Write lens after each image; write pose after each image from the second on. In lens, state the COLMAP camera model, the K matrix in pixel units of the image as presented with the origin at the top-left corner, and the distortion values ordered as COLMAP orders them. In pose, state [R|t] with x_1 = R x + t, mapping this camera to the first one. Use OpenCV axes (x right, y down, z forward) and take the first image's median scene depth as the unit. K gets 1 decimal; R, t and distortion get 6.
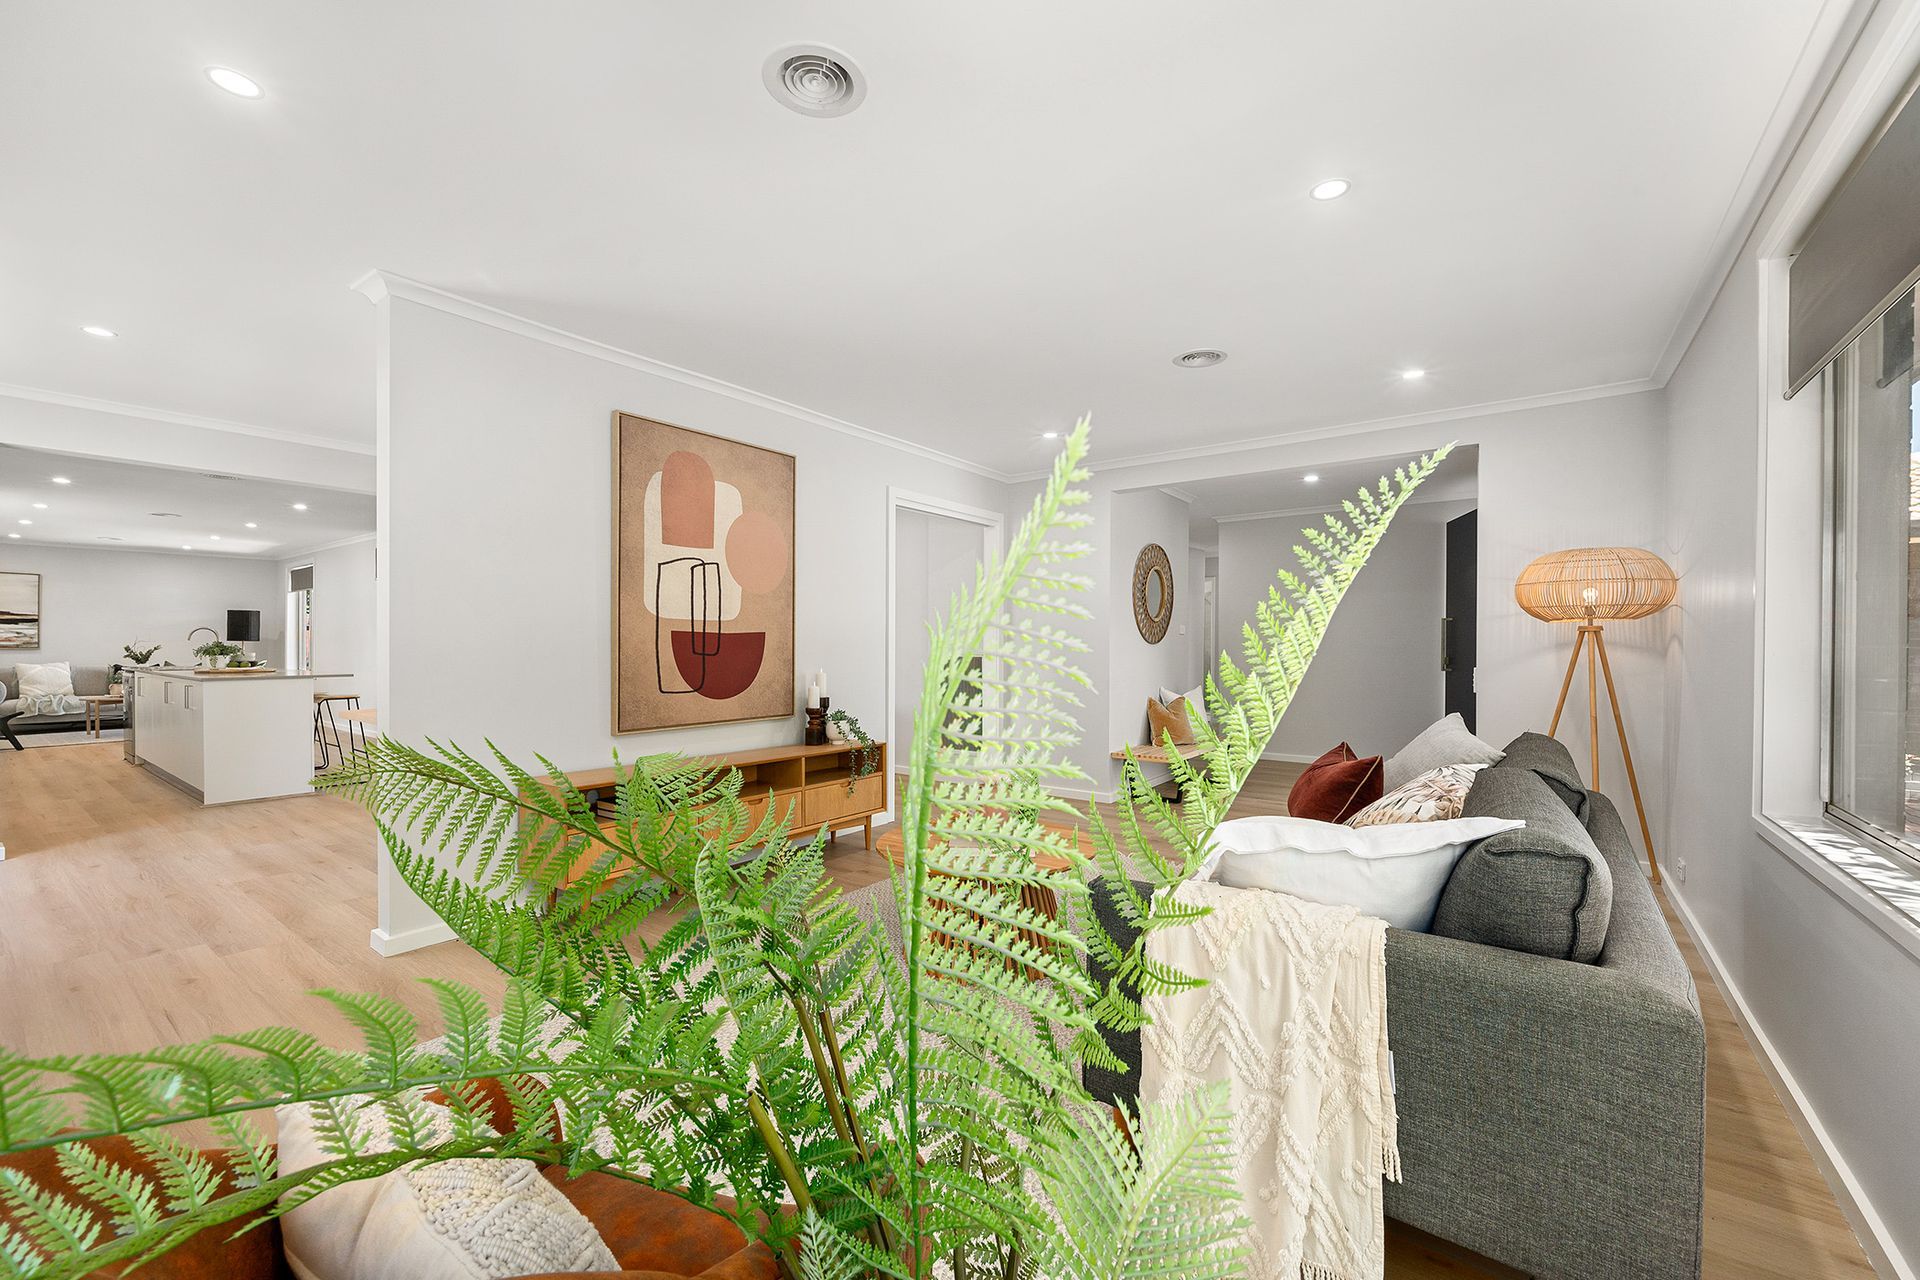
lens RADIAL K [[776.8, 0, 958.5], [0, 776.8, 644.2], [0, 0, 1]] dist [-0.000566, -0.000243]
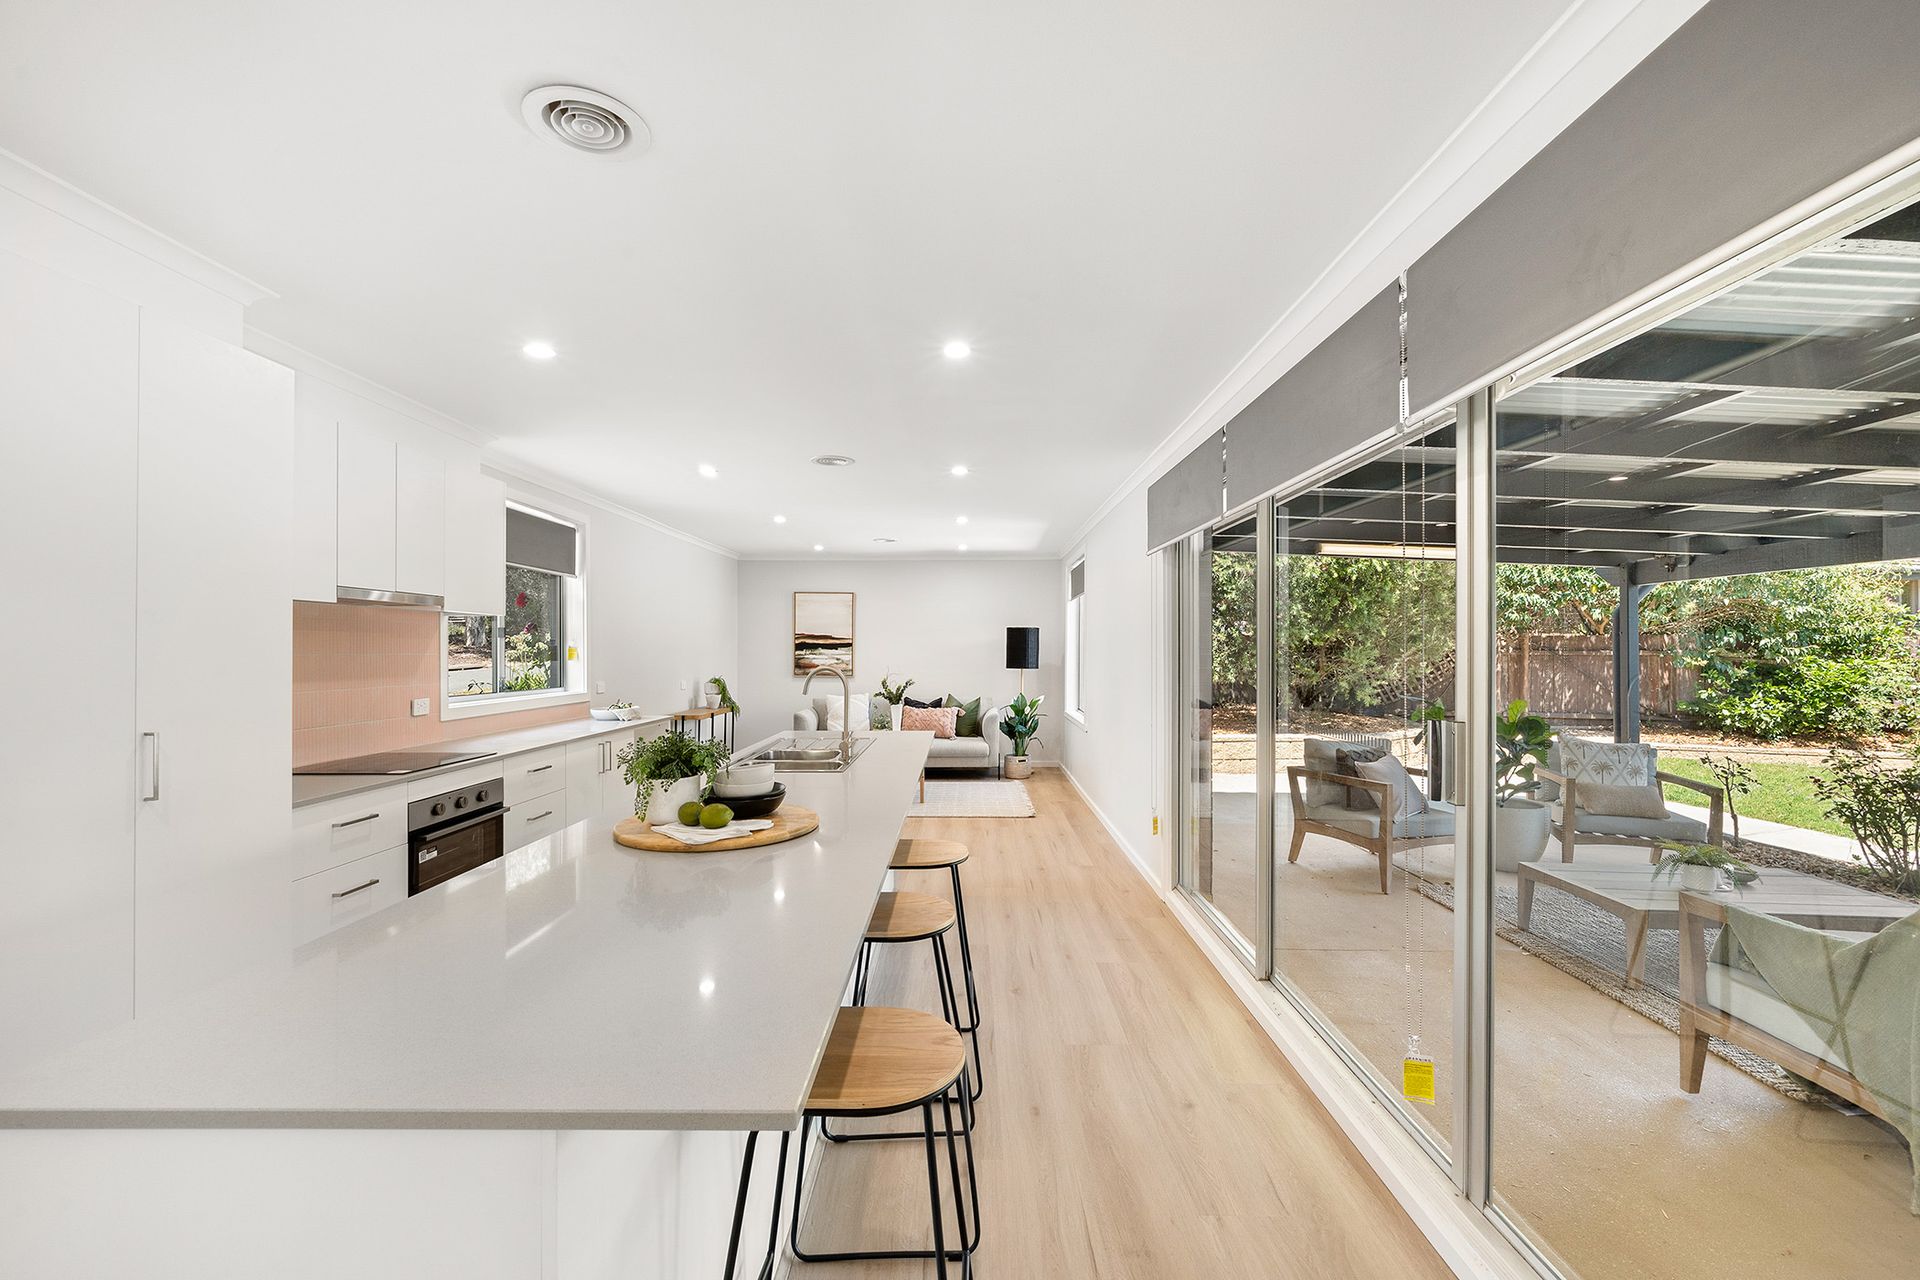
lens RADIAL K [[776.8, 0, 960.3], [0, 776.8, 644.0], [0, 0, 1]] dist [-0.000566, -0.000243]
pose [[0.586353, -0.007134, -0.810024, -0.399121], [0.000066, 0.999962, -0.008759, -0.024012], [0.810056, 0.005083, 0.586331, 0.581070]]
